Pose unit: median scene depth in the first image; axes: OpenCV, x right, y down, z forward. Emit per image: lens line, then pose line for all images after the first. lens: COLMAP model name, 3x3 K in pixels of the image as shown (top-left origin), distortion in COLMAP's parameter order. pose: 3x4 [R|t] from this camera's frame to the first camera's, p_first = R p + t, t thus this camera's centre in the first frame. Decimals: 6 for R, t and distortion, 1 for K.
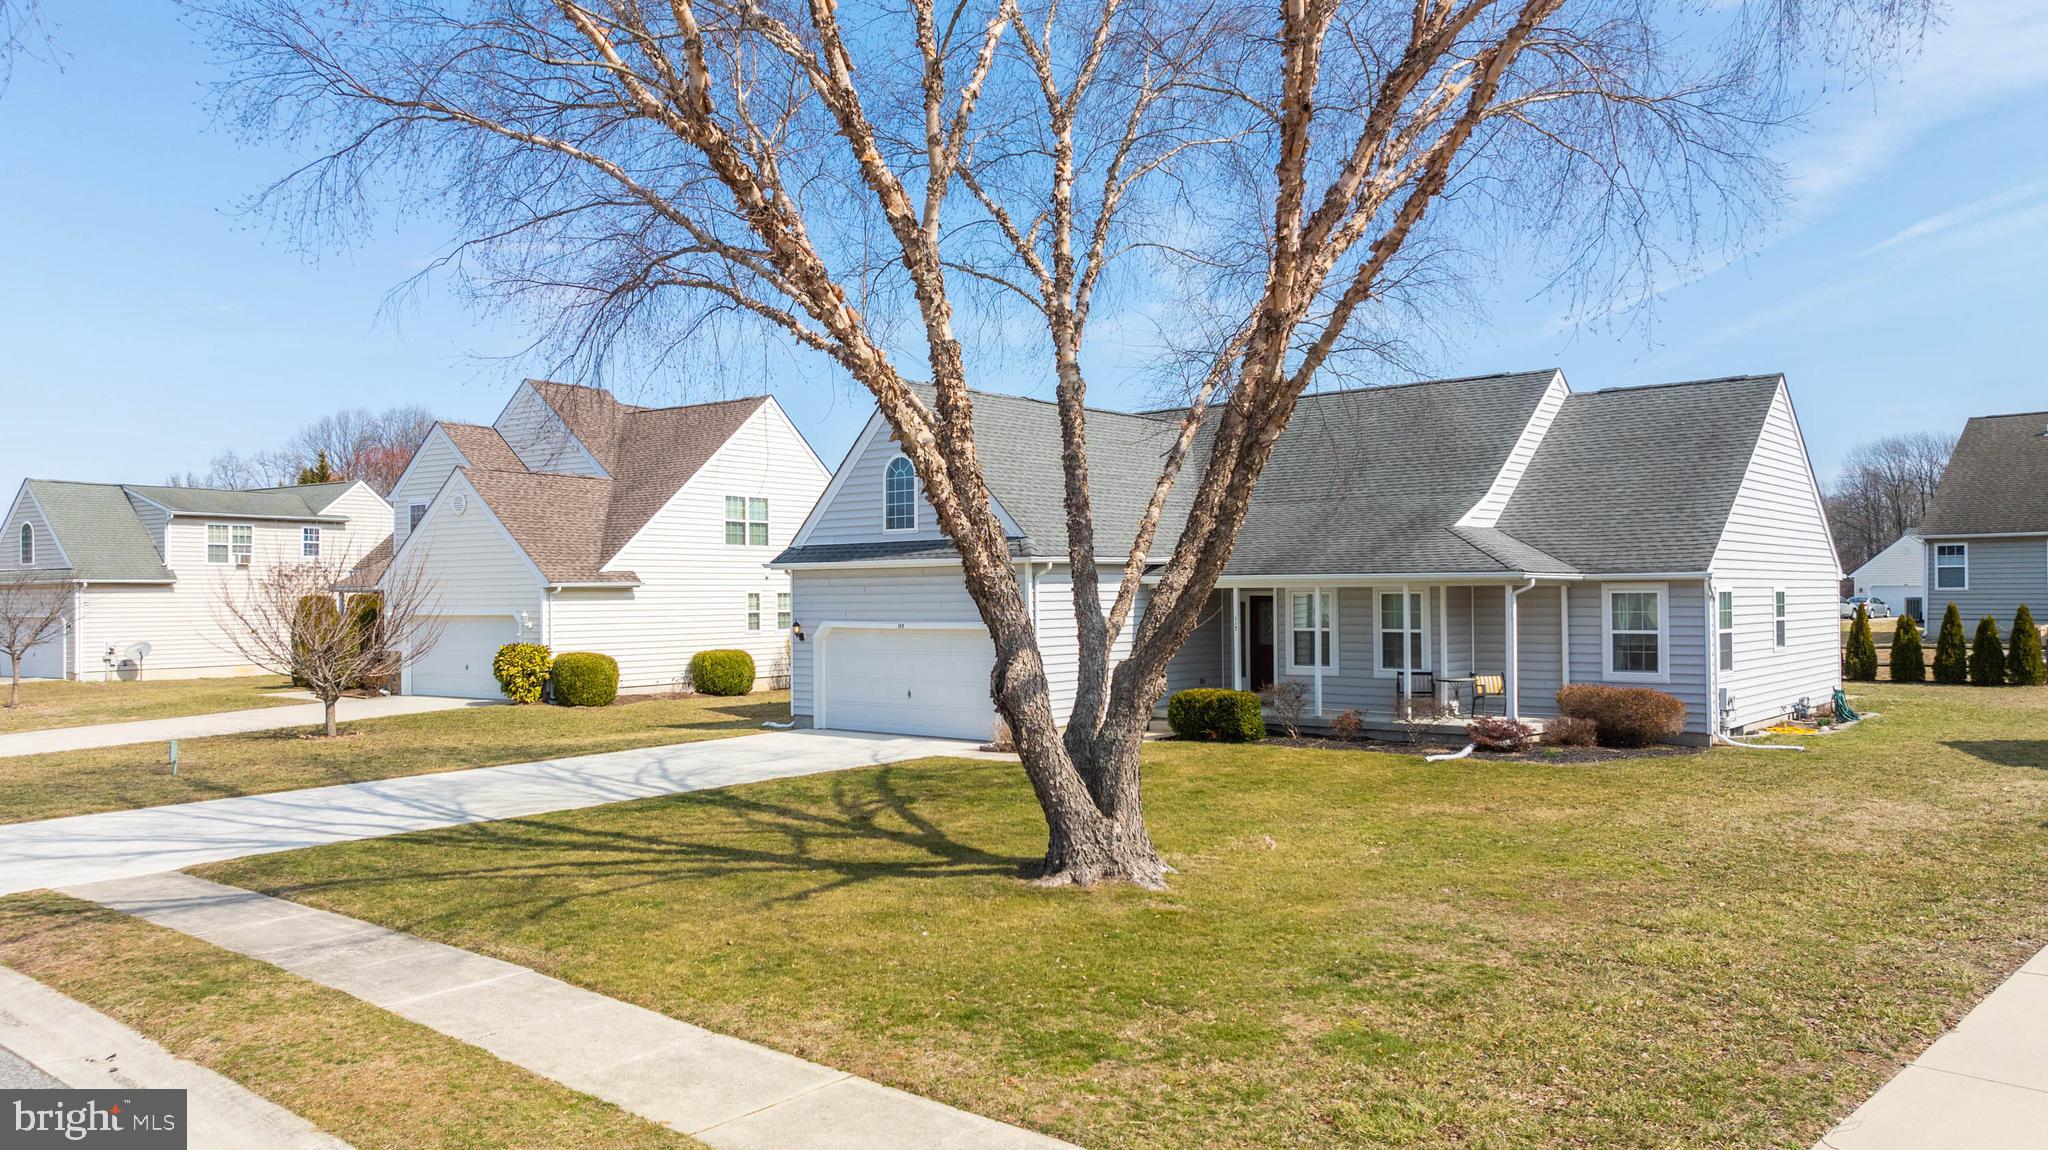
lens RADIAL K [[1472.5, 0, 1020.5], [0, 1472.5, 581.6], [0, 0, 1]] dist [-0.016782, 0.000352]
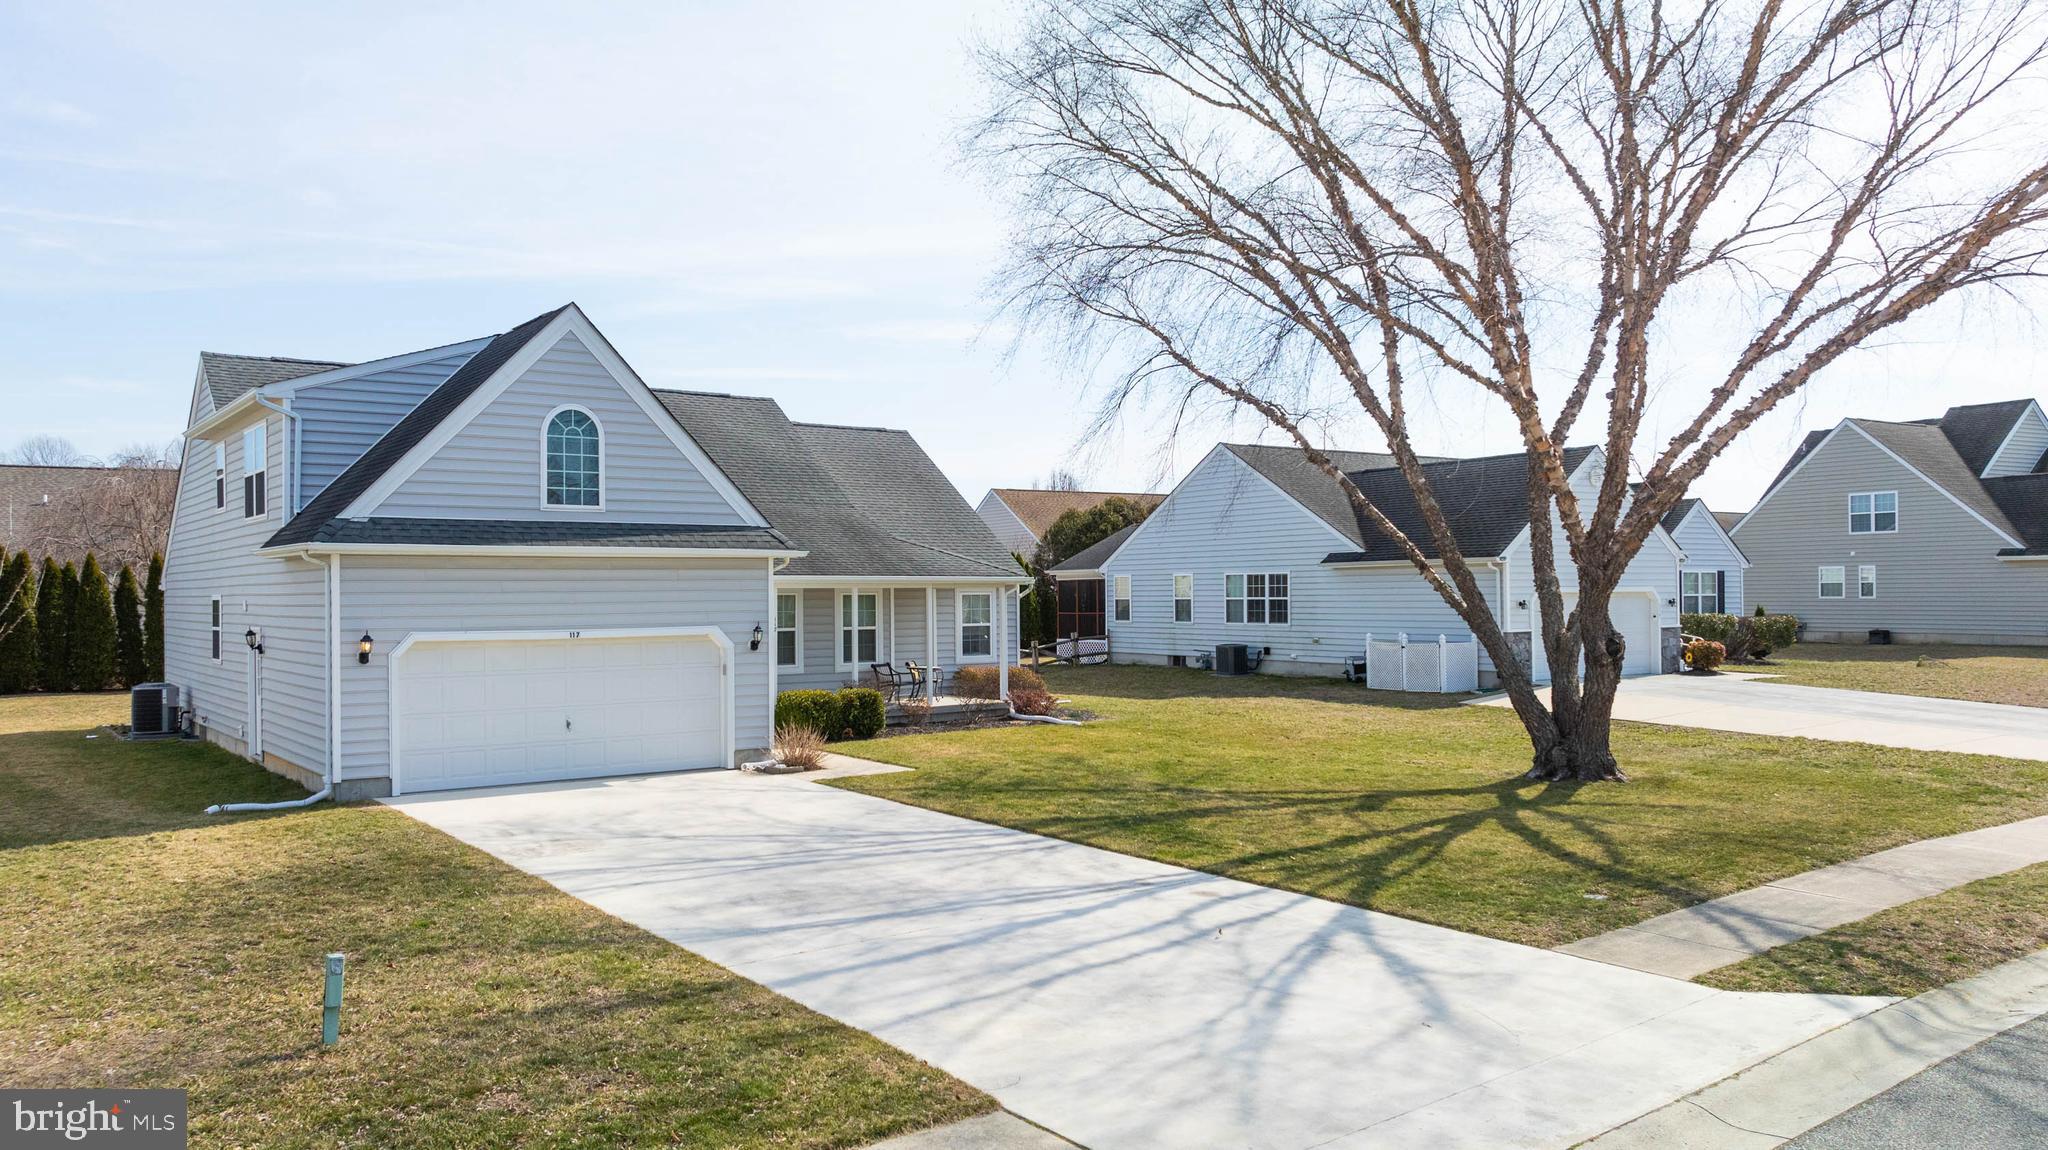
lens RADIAL K [[1472.5, 0, 1020.5], [0, 1472.5, 581.6], [0, 0, 1]] dist [-0.016782, 0.000352]
pose [[0.217444, 0.013626, 0.975978, -0.768714], [-0.002873, 0.999907, -0.013320, 0.012489], [-0.976068, 0.000093, 0.217463, 0.619827]]
